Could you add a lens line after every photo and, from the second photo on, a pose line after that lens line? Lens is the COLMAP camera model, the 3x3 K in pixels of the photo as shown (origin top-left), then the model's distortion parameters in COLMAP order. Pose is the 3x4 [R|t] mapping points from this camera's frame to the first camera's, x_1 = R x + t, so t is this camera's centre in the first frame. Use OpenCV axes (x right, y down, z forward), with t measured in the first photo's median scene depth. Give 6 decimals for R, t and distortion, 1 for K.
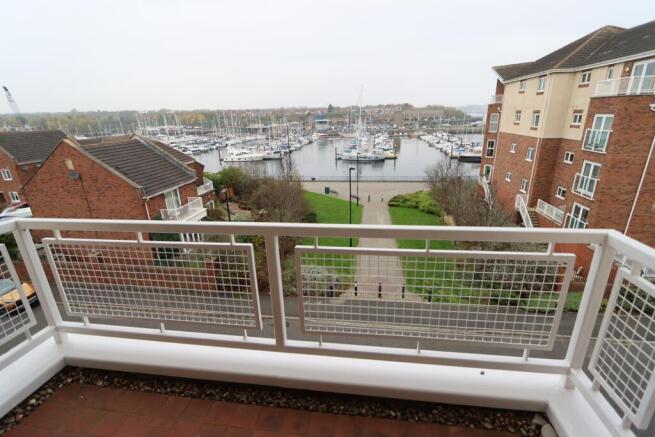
lens RADIAL K [[306.8, 0, 327.5], [0, 306.8, 218.5], [0, 0, 1]] dist [-0.010449, 0.000401]
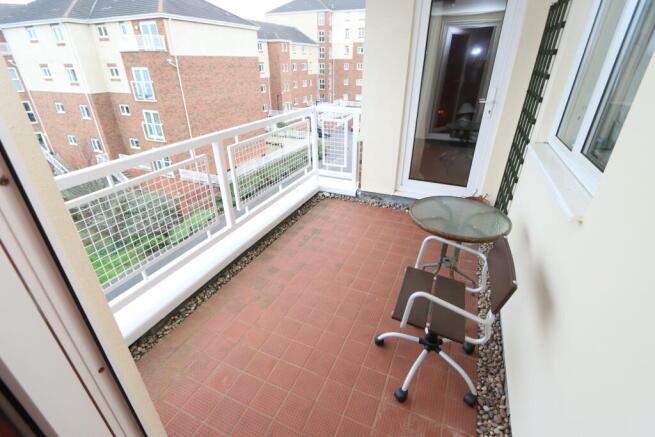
lens RADIAL K [[306.8, 0, 327.5], [0, 306.8, 218.5], [0, 0, 1]] dist [-0.010449, 0.000401]
pose [[0.274594, -0.412299, 0.868681, -0.123836], [0.303308, 0.894427, 0.328641, 0.007326], [-0.912470, 0.173235, 0.370658, 0.011160]]
